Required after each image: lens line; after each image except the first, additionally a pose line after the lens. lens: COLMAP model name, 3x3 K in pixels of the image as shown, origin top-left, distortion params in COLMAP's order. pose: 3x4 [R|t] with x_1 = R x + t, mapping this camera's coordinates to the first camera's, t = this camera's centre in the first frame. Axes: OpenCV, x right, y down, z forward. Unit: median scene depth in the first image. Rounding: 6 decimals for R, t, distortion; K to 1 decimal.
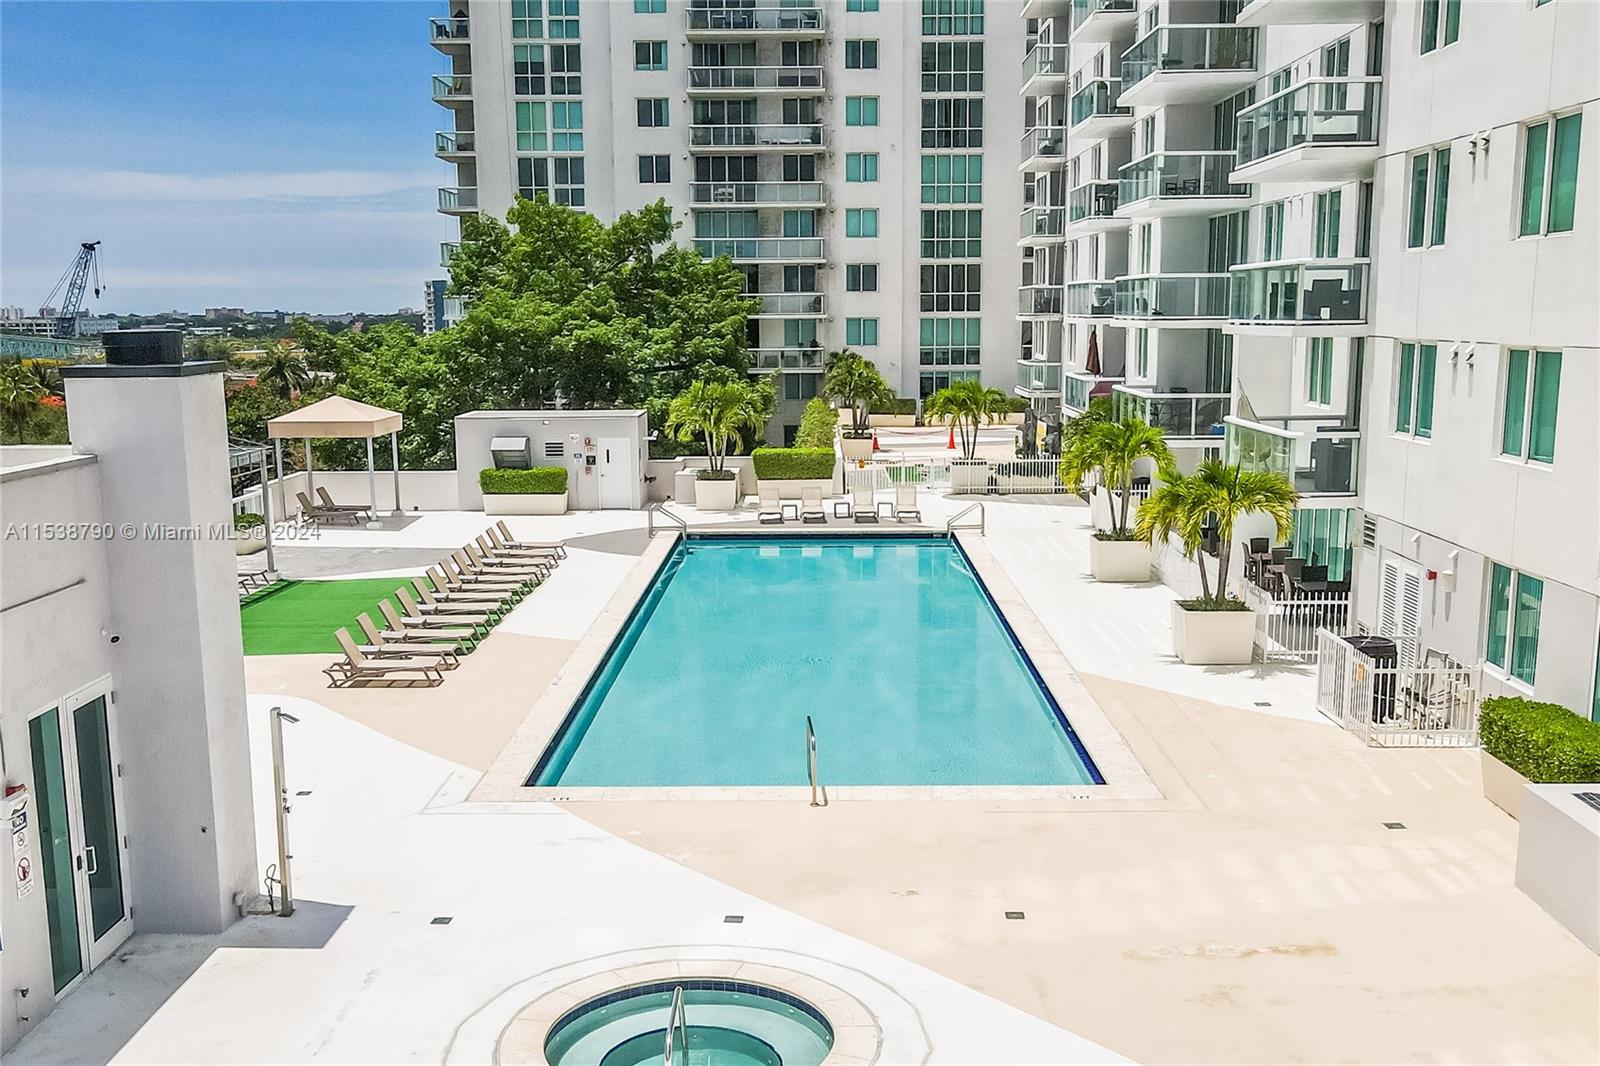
lens RADIAL K [[1564.5, 0, 803.8], [0, 1564.5, 604.5], [0, 0, 1]] dist [-0.004030, 0.022584]
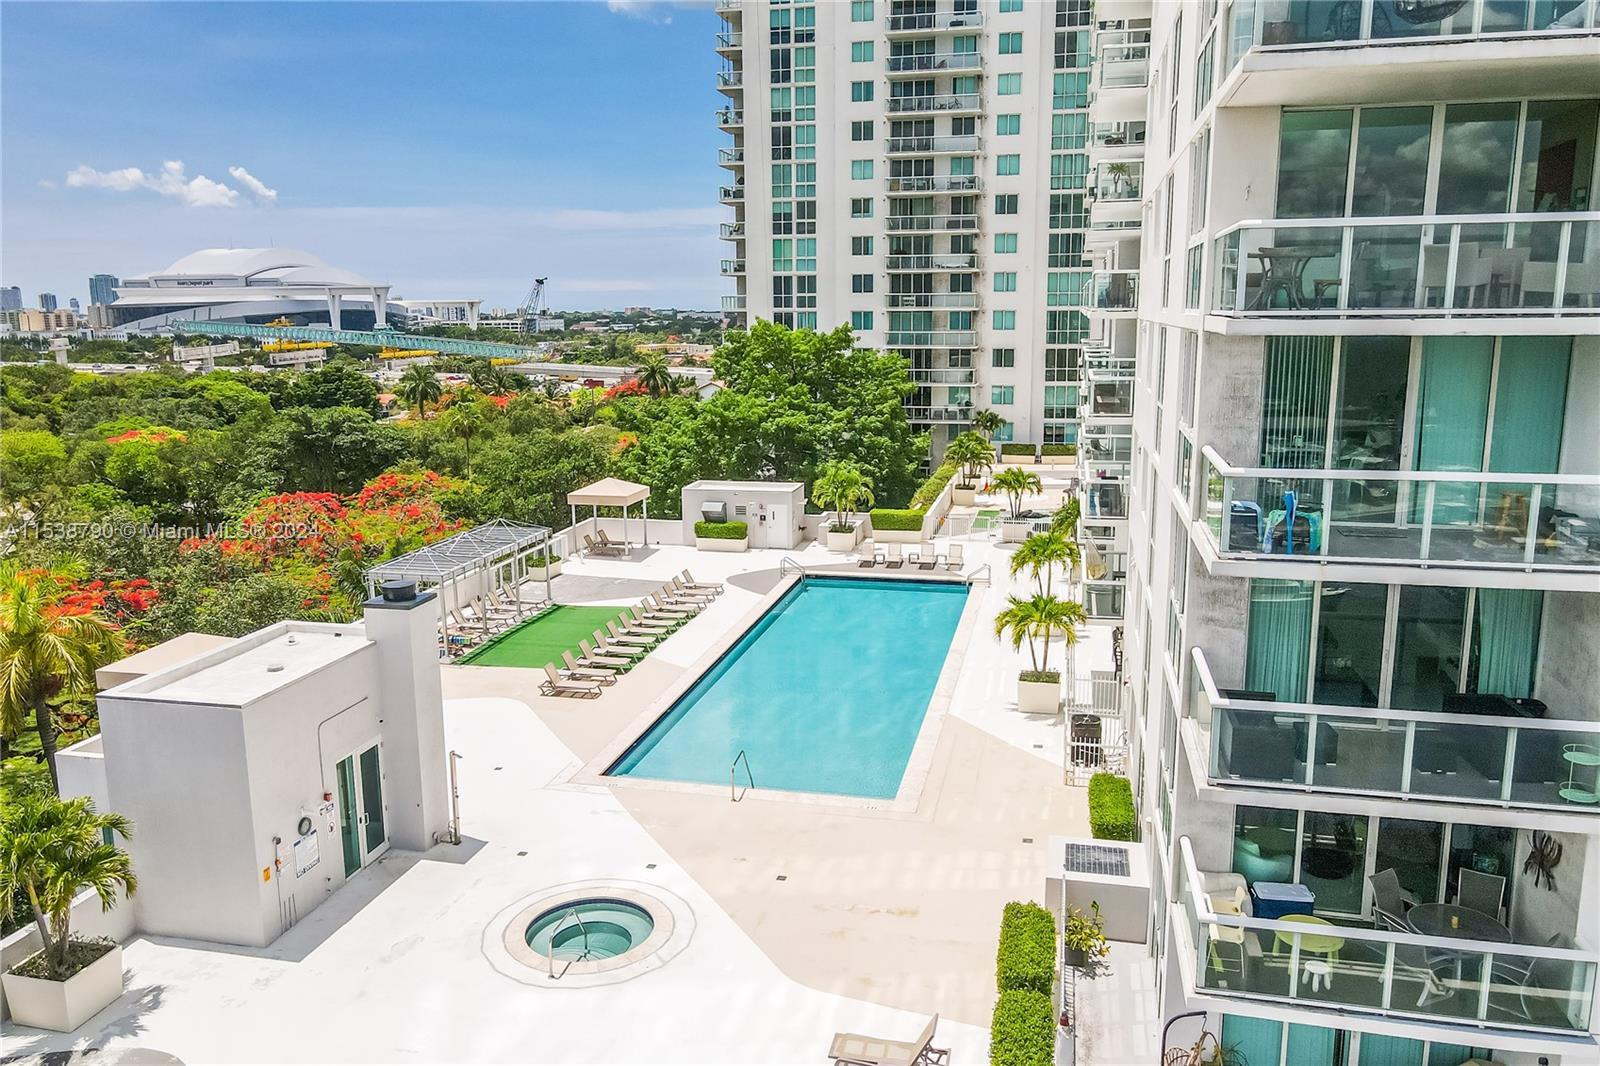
lens RADIAL K [[1175.7, 0, 800.0], [0, 1175.7, 533.0], [0, 0, 1]] dist [-0.007076, 0.003477]
pose [[0.976838, 0.038299, -0.210527, 0.090582], [-0.037270, 0.999266, 0.008854, -0.052096], [0.210712, -0.000802, 0.977548, -0.097283]]
